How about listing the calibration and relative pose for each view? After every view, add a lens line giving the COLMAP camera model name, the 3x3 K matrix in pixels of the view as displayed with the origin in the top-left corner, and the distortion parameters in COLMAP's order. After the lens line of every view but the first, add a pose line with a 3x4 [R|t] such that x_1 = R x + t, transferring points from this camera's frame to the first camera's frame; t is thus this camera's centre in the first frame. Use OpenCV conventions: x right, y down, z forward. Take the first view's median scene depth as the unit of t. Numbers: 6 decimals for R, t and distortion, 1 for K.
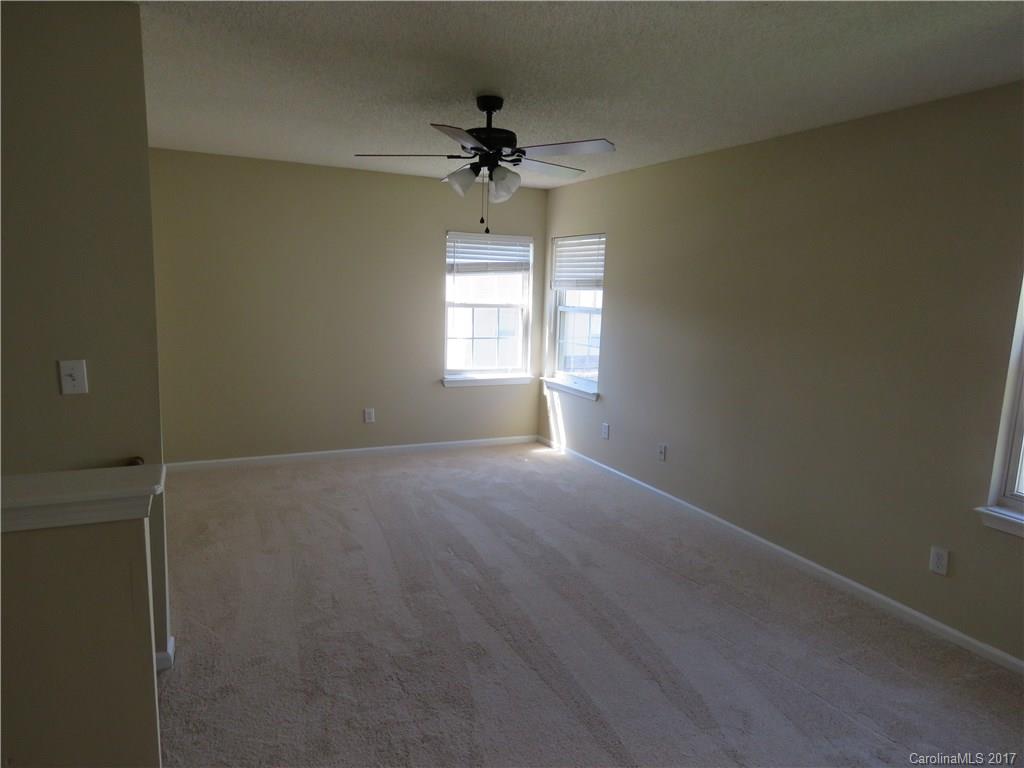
lens RADIAL K [[659.1, 0, 507.3], [0, 659.1, 378.8], [0, 0, 1]] dist [-0.007272, 0.003588]
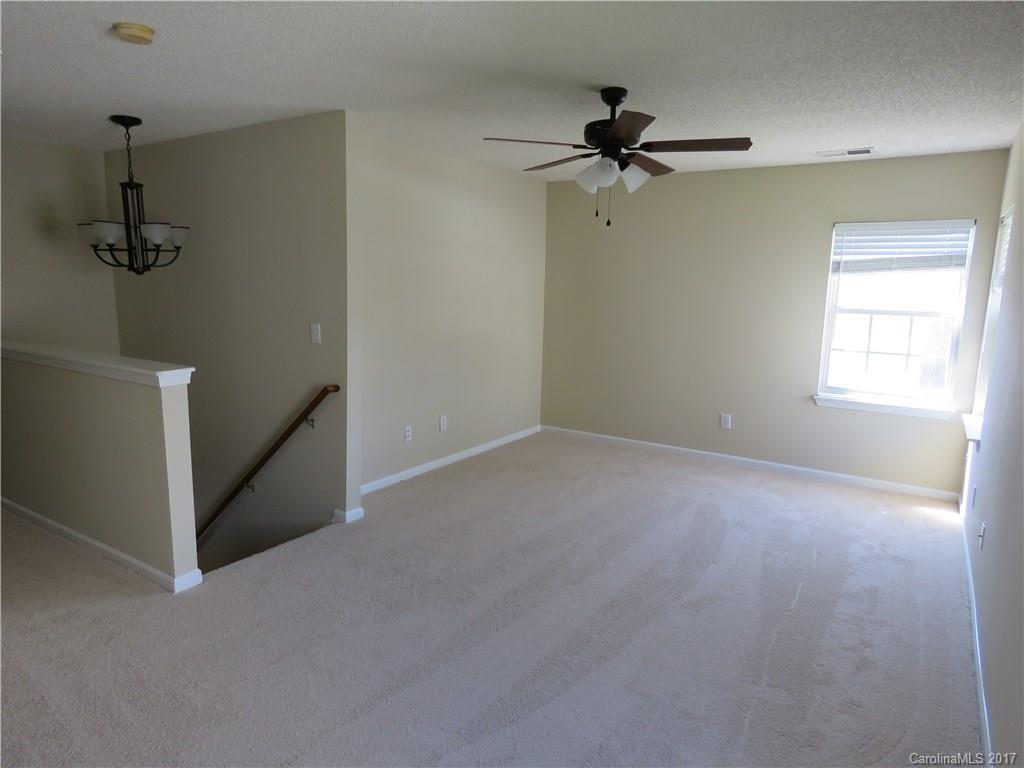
lens RADIAL K [[659.1, 0, 508.3], [0, 659.1, 392.9], [0, 0, 1]] dist [-0.007272, 0.003588]
pose [[0.501551, 0.123513, -0.856266, 0.439170], [-0.126150, 0.989618, 0.068858, -0.012075], [0.855882, 0.073482, 0.511925, 0.214111]]
